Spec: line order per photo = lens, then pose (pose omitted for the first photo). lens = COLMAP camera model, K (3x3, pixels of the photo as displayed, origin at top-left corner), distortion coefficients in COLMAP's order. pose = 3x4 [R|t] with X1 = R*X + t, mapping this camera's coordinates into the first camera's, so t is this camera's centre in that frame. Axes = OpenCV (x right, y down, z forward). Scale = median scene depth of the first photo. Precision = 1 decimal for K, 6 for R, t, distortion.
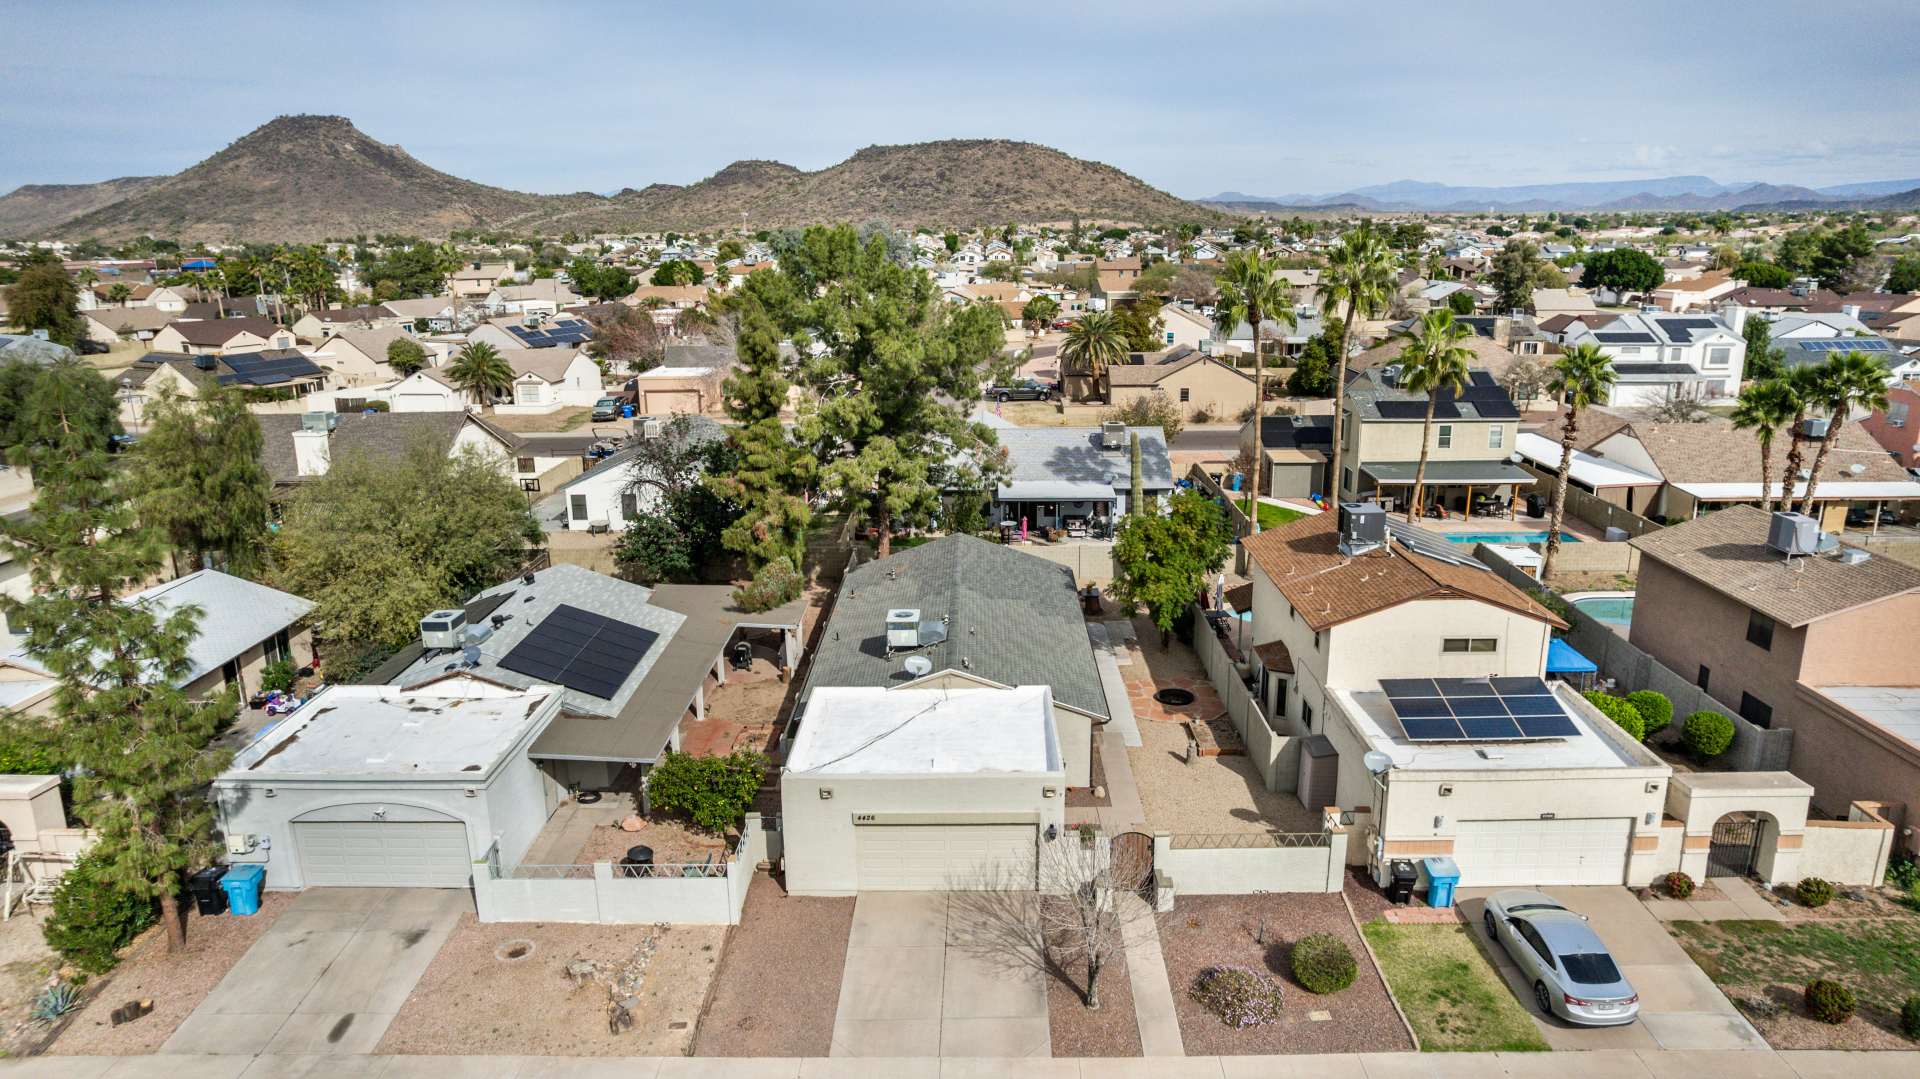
lens RADIAL K [[1229.0, 0, 966.0], [0, 1229.0, 538.2], [0, 0, 1]] dist [-0.072106, 0.061681]
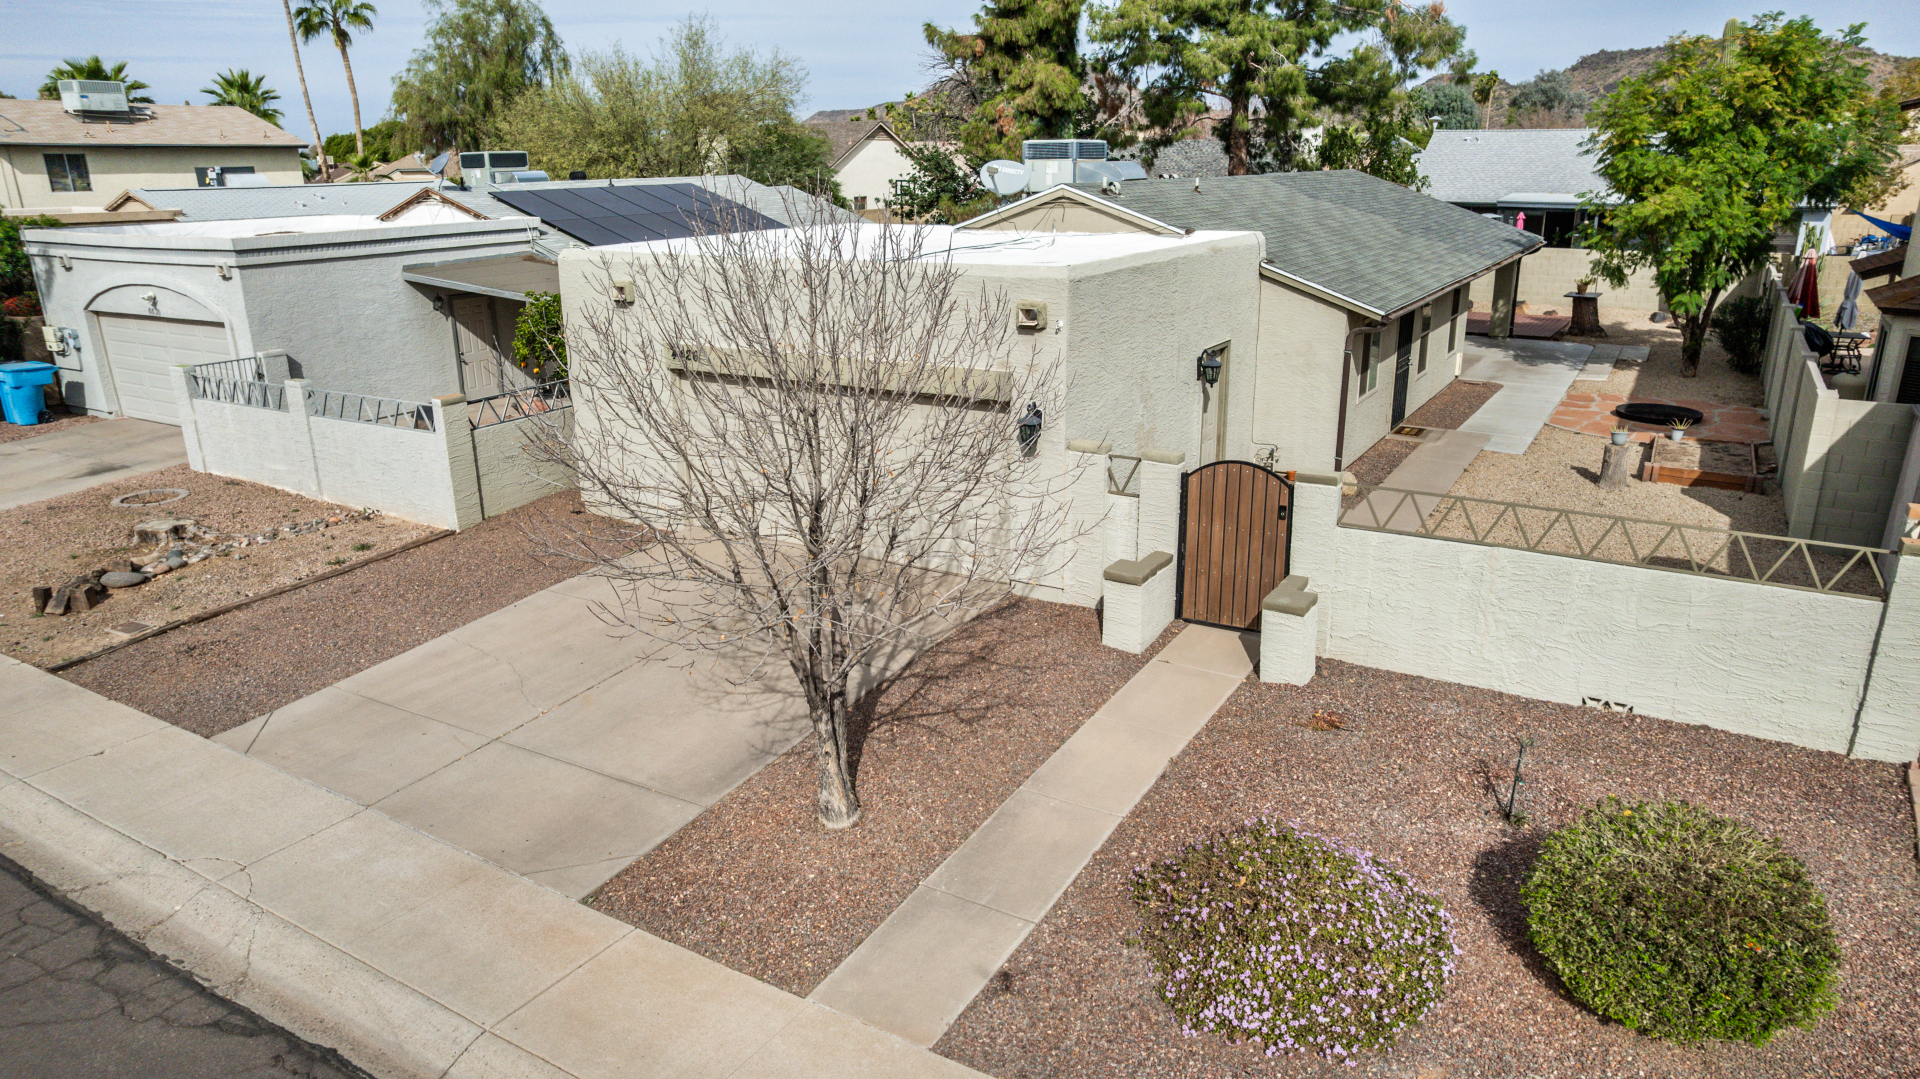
lens RADIAL K [[1229.0, 0, 962.6], [0, 1229.0, 541.3], [0, 0, 1]] dist [-0.072106, 0.061681]
pose [[0.859242, 0.153243, -0.488078, 0.207935], [-0.124750, 0.988043, 0.090602, 0.202860], [0.496126, -0.016961, 0.868085, 0.537454]]
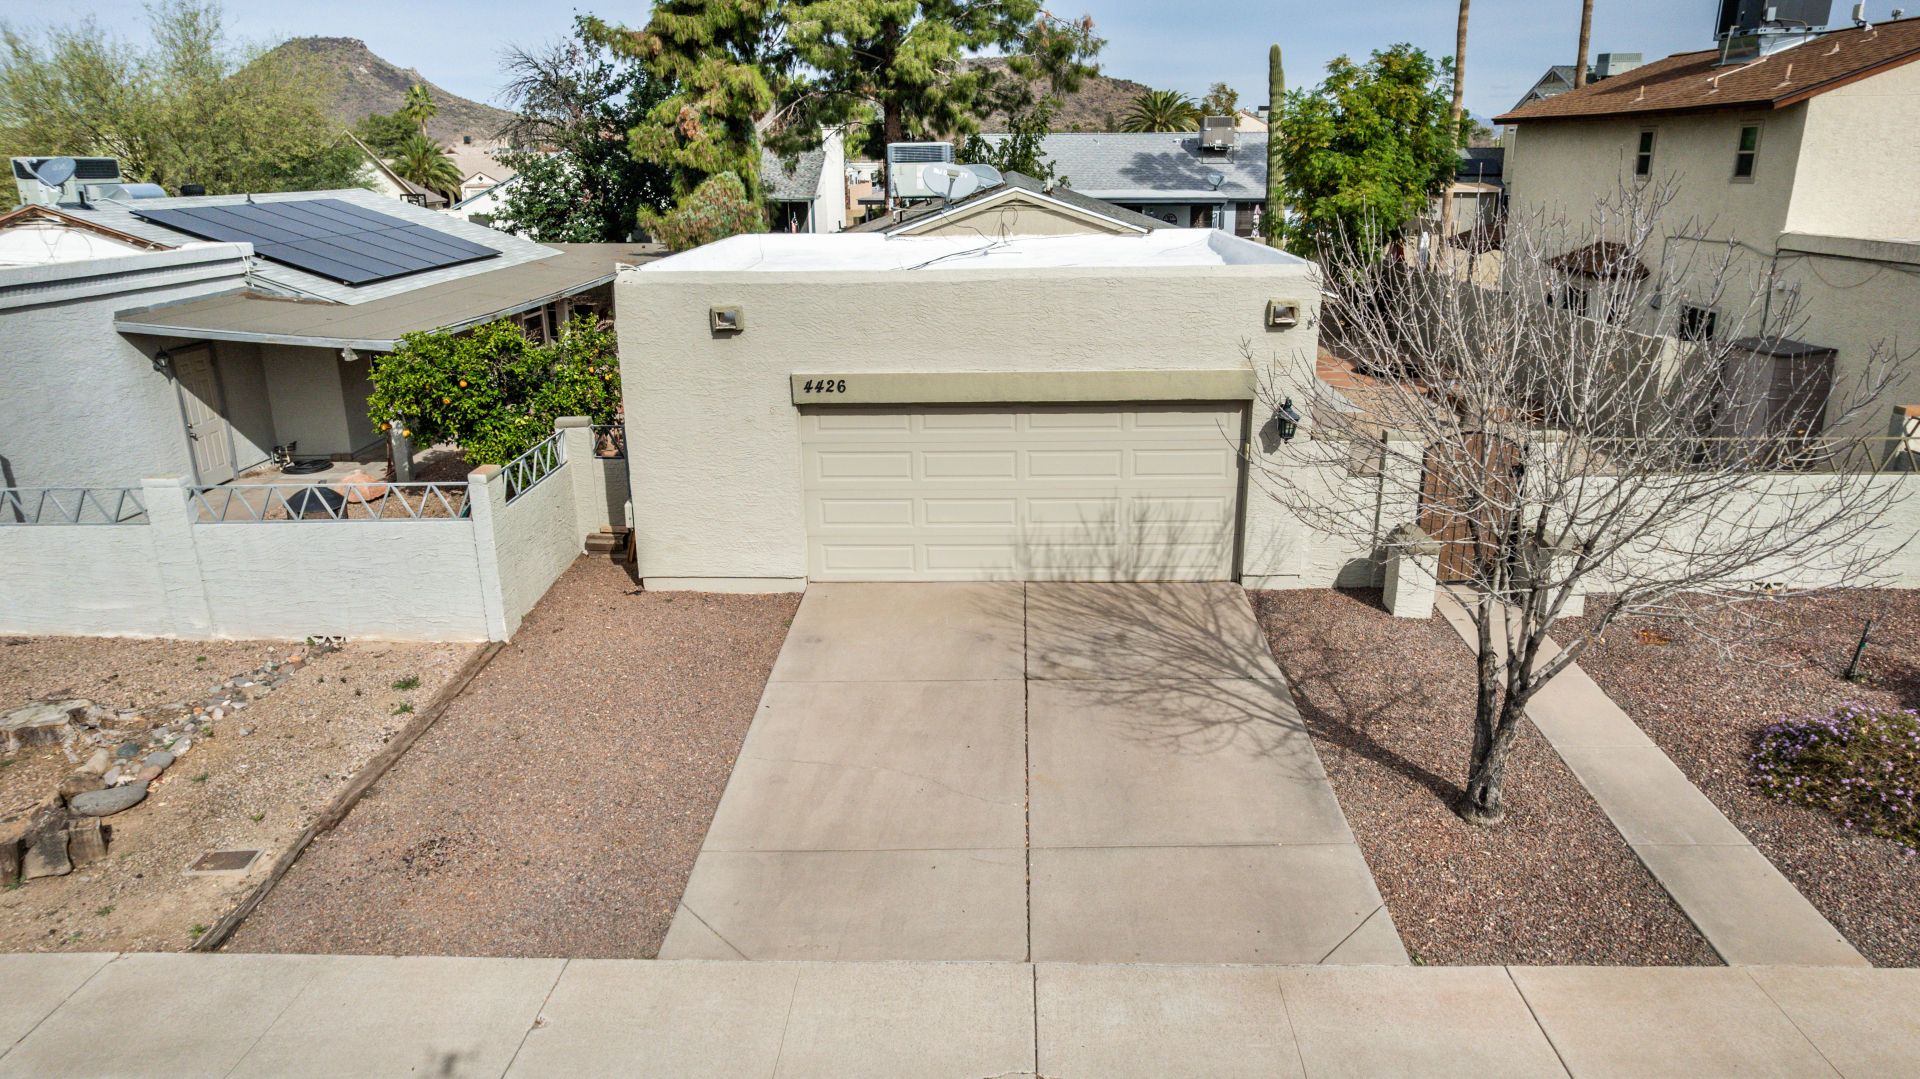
lens RADIAL K [[1229.0, 0, 962.4], [0, 1229.0, 541.2], [0, 0, 1]] dist [-0.072106, 0.061681]
pose [[0.999732, 0.003375, -0.022905, -0.021841], [-0.002154, 0.998585, 0.053129, 0.215113], [0.023052, -0.053065, 0.998325, 0.493964]]
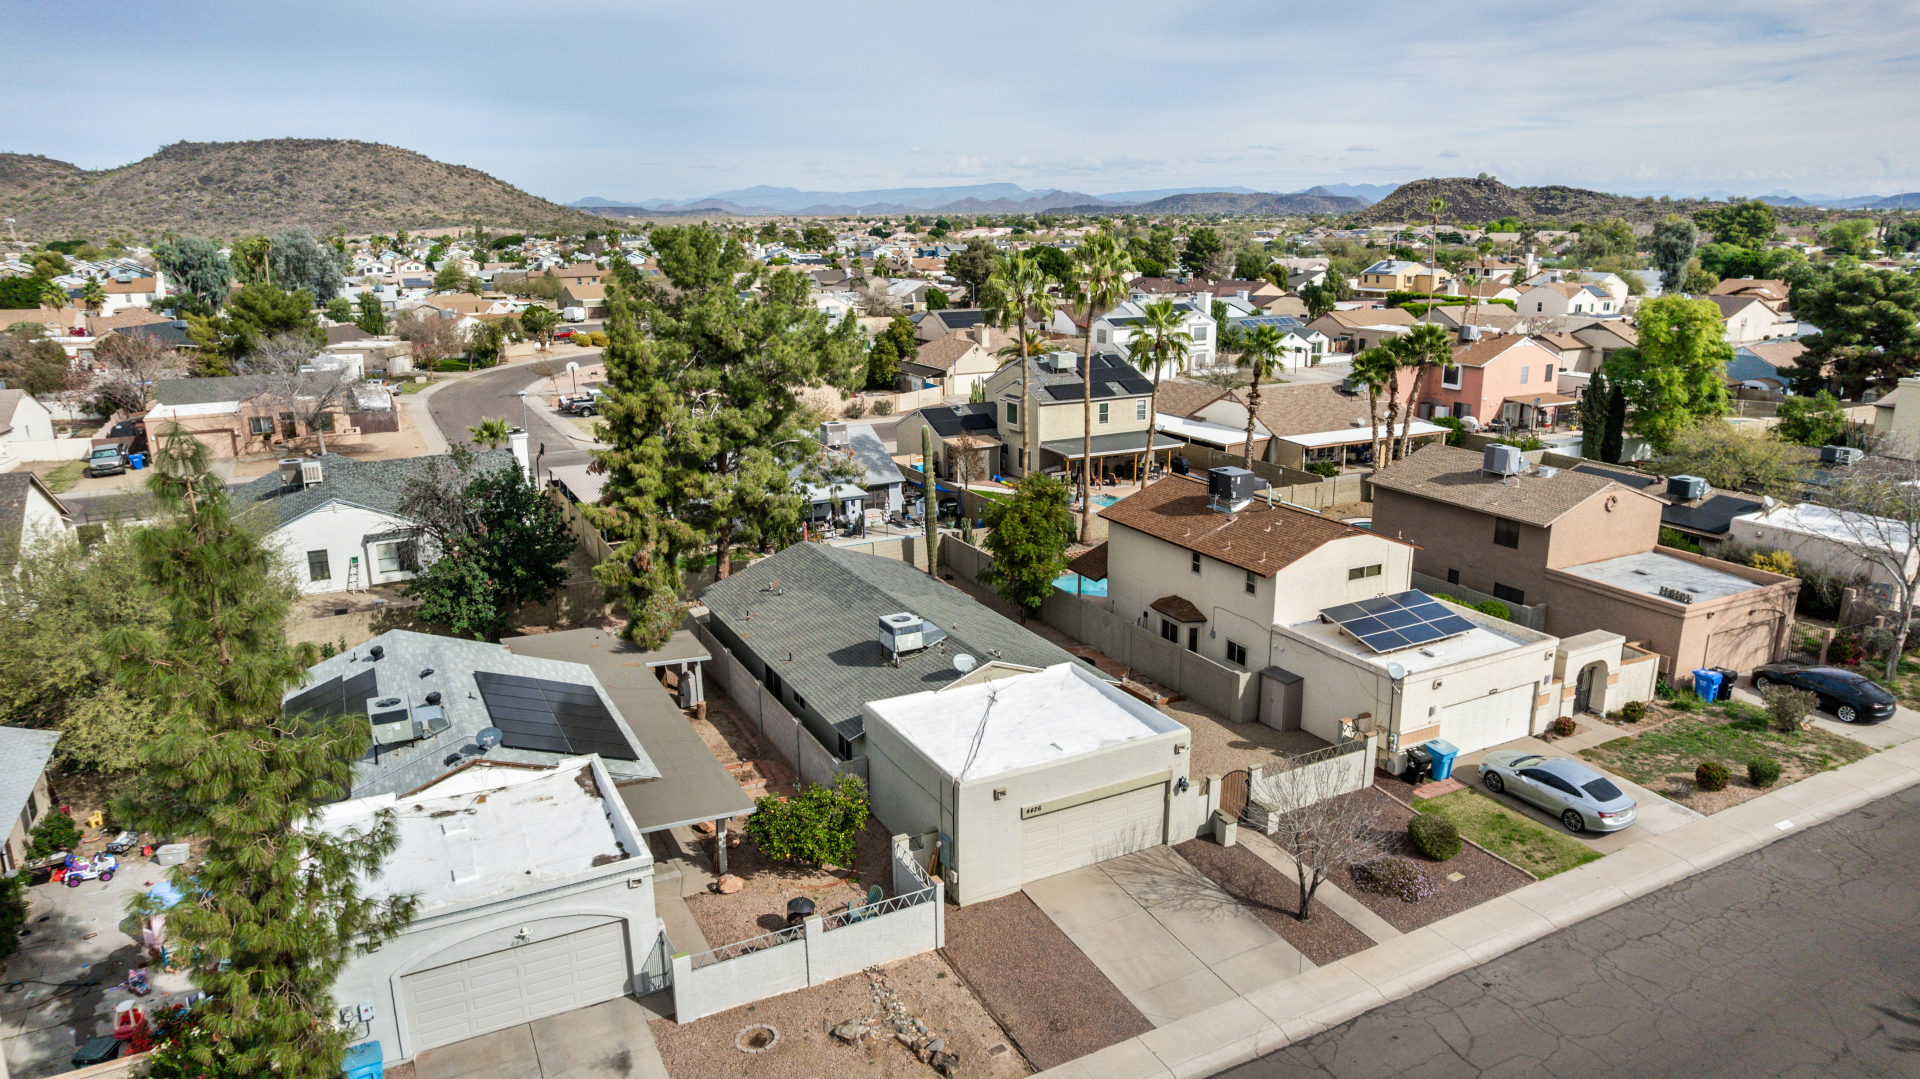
lens RADIAL K [[1229.0, 0, 966.7], [0, 1229.0, 535.2], [0, 0, 1]] dist [-0.072106, 0.061681]
pose [[0.880123, -0.115153, 0.460569, -0.475492], [0.117998, 0.992754, 0.022723, -0.022092], [-0.459848, 0.034347, 0.887333, 0.099157]]
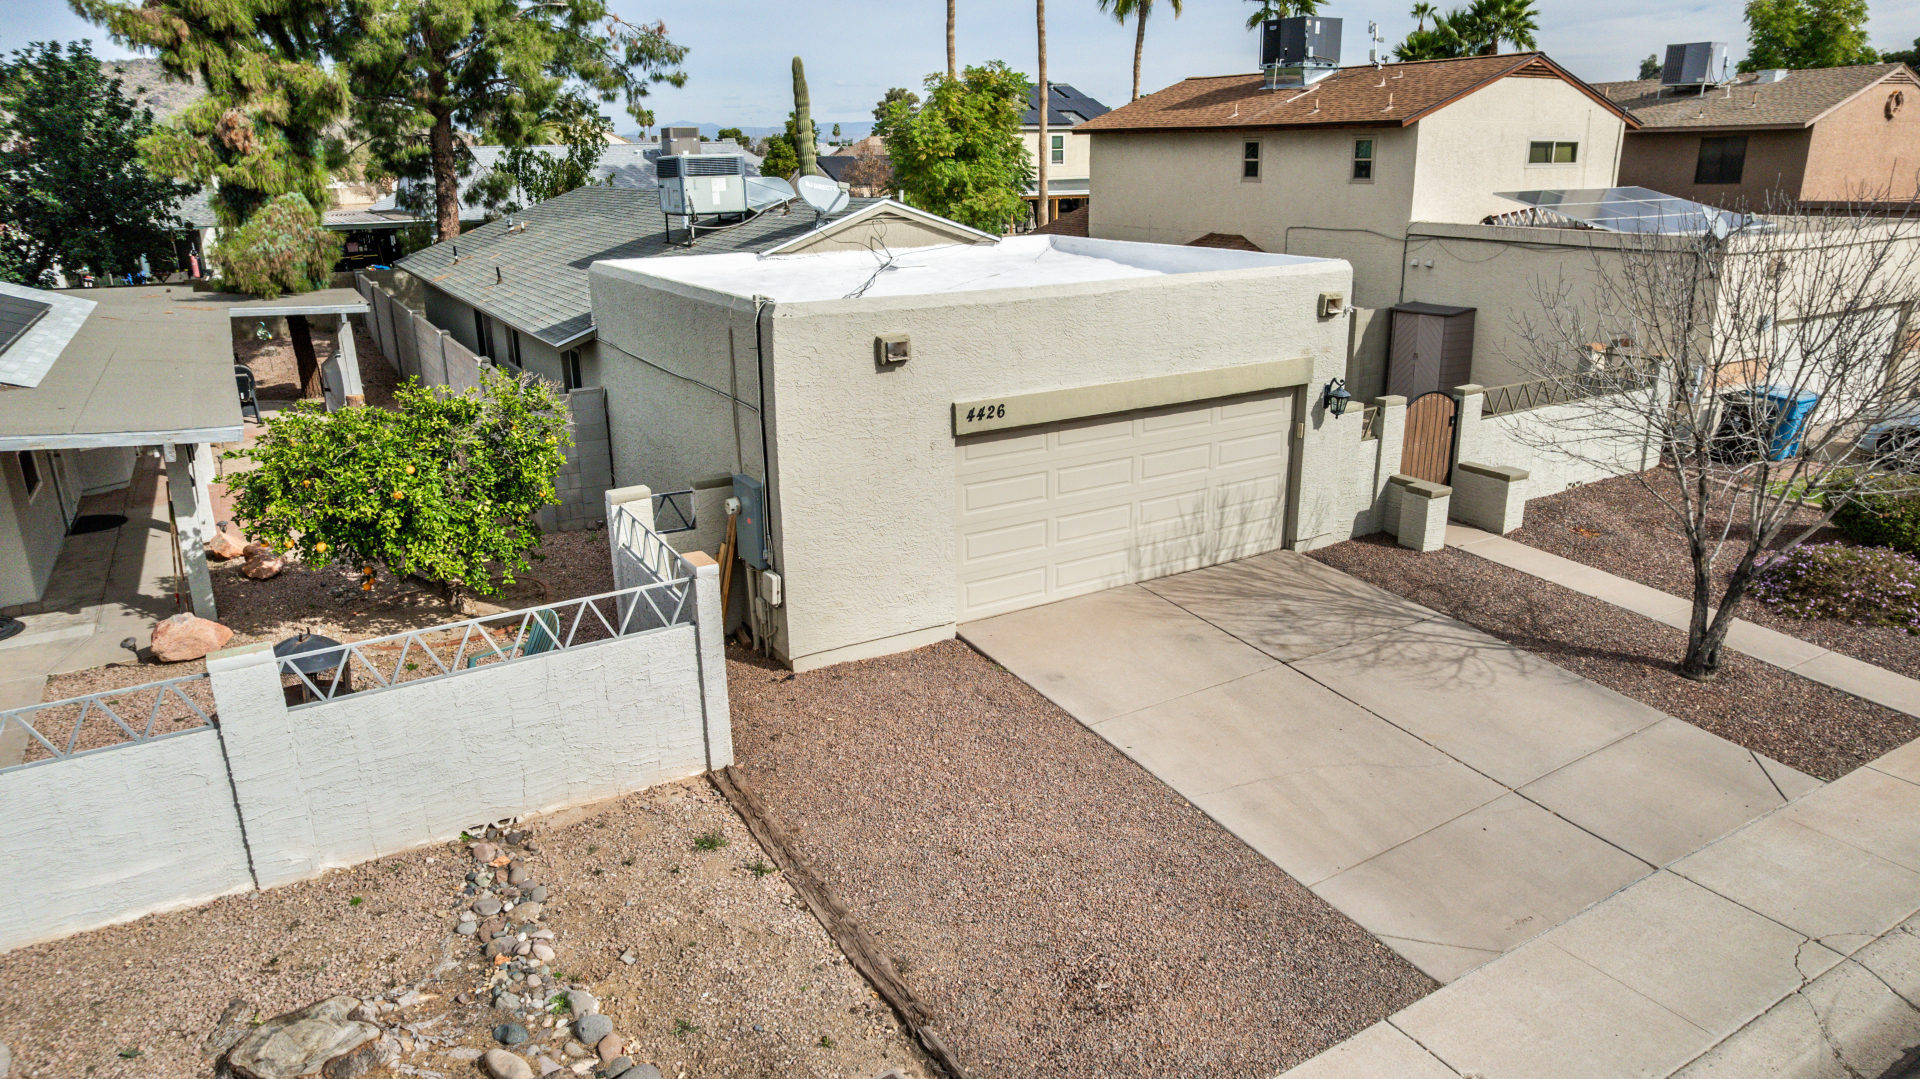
lens RADIAL K [[1229.0, 0, 964.9], [0, 1229.0, 540.5], [0, 0, 1]] dist [-0.072106, 0.061681]
pose [[0.851970, -0.160474, 0.498392, -0.236027], [0.137484, 0.987038, 0.082788, 0.196017], [-0.505217, -0.002012, 0.862990, 0.561826]]
